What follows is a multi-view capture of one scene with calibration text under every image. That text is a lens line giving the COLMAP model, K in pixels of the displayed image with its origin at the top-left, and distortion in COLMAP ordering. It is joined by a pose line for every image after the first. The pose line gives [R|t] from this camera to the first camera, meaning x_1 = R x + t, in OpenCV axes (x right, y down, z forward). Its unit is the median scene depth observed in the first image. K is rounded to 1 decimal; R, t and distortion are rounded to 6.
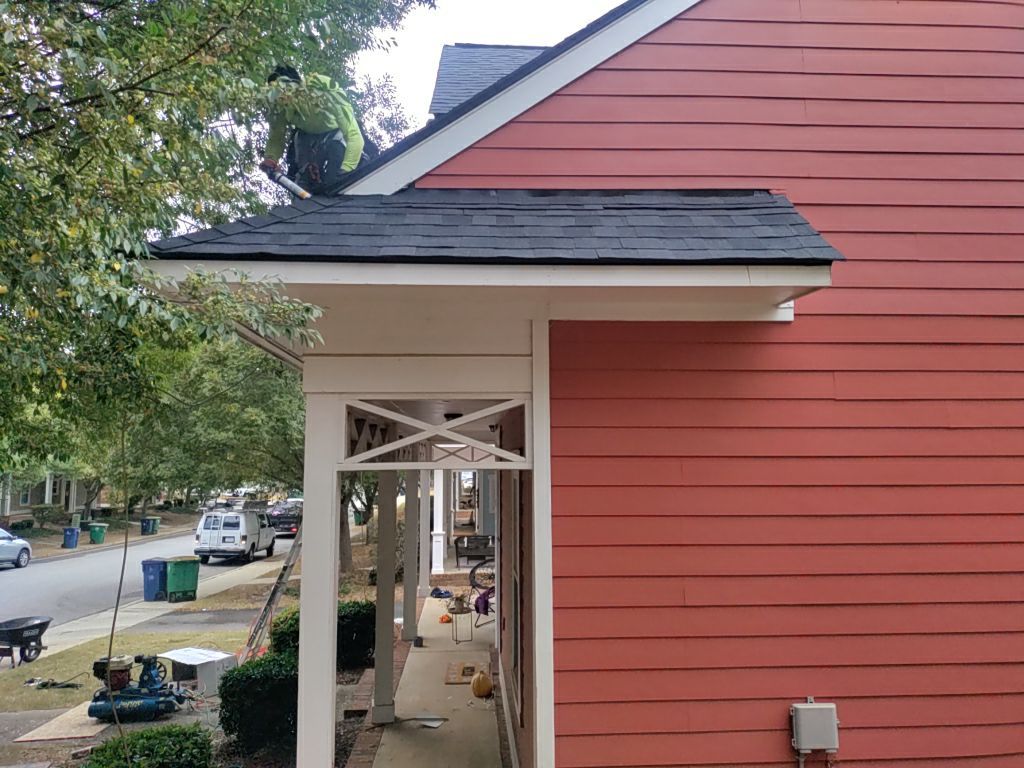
lens RADIAL K [[742.2, 0, 503.5], [0, 742.2, 396.8], [0, 0, 1]] dist [0.007394, -0.003466]
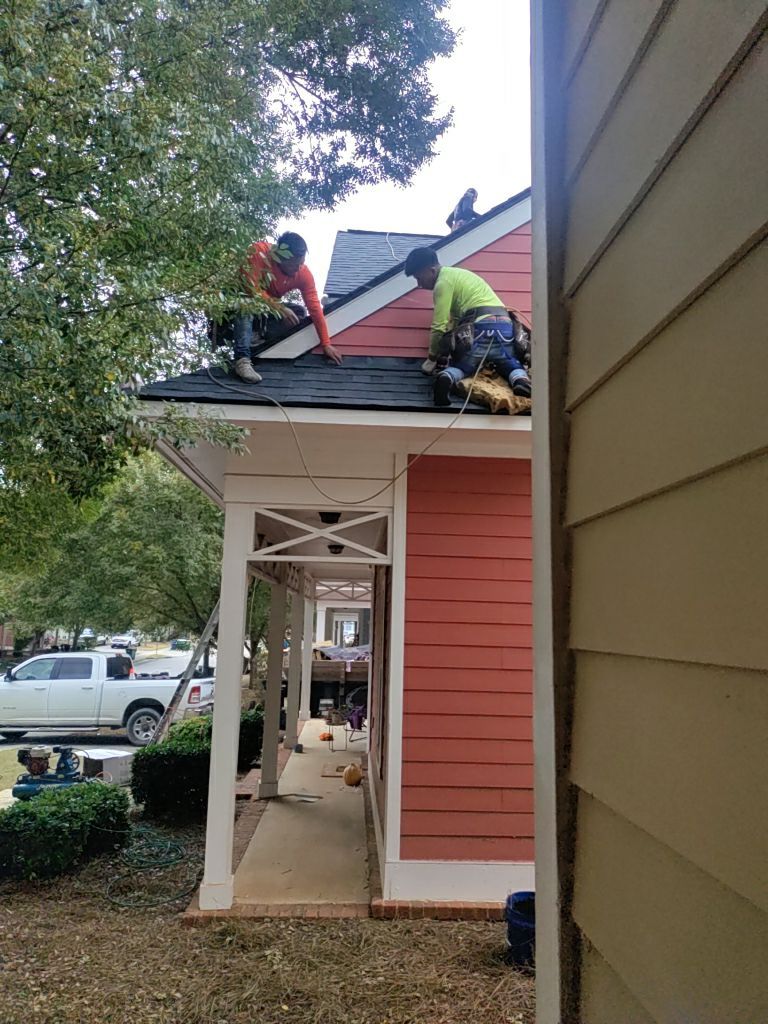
lens RADIAL K [[713.3, 0, 384.0], [0, 713.3, 512.0], [0, 0, 1]] dist [0.003240, -0.065251]
pose [[0.999429, 0.033008, -0.007232, 0.016466], [-0.033357, 0.997918, -0.055206, 0.040132], [0.005395, 0.055416, 0.998449, -0.154745]]
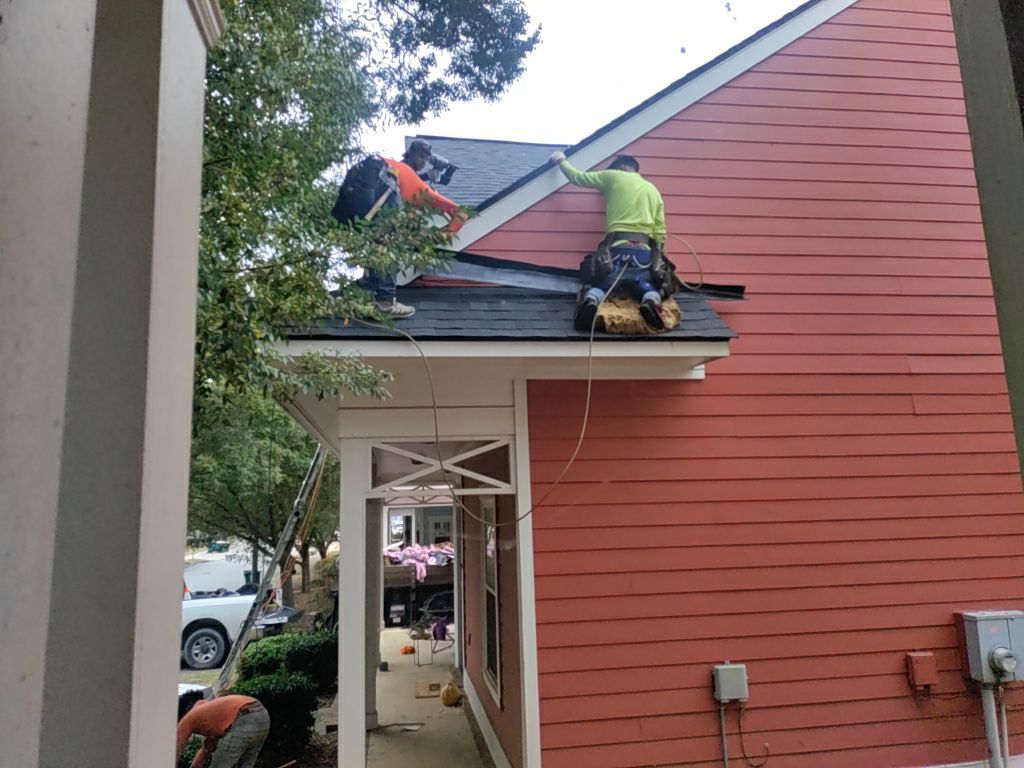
lens RADIAL K [[713.3, 0, 512.0], [0, 713.3, 384.0], [0, 0, 1]] dist [0.003240, -0.065251]
pose [[0.994146, -0.009497, 0.107628, -0.054664], [0.018021, 0.996751, -0.078508, 0.001978], [-0.106533, 0.079988, 0.991087, -0.138953]]
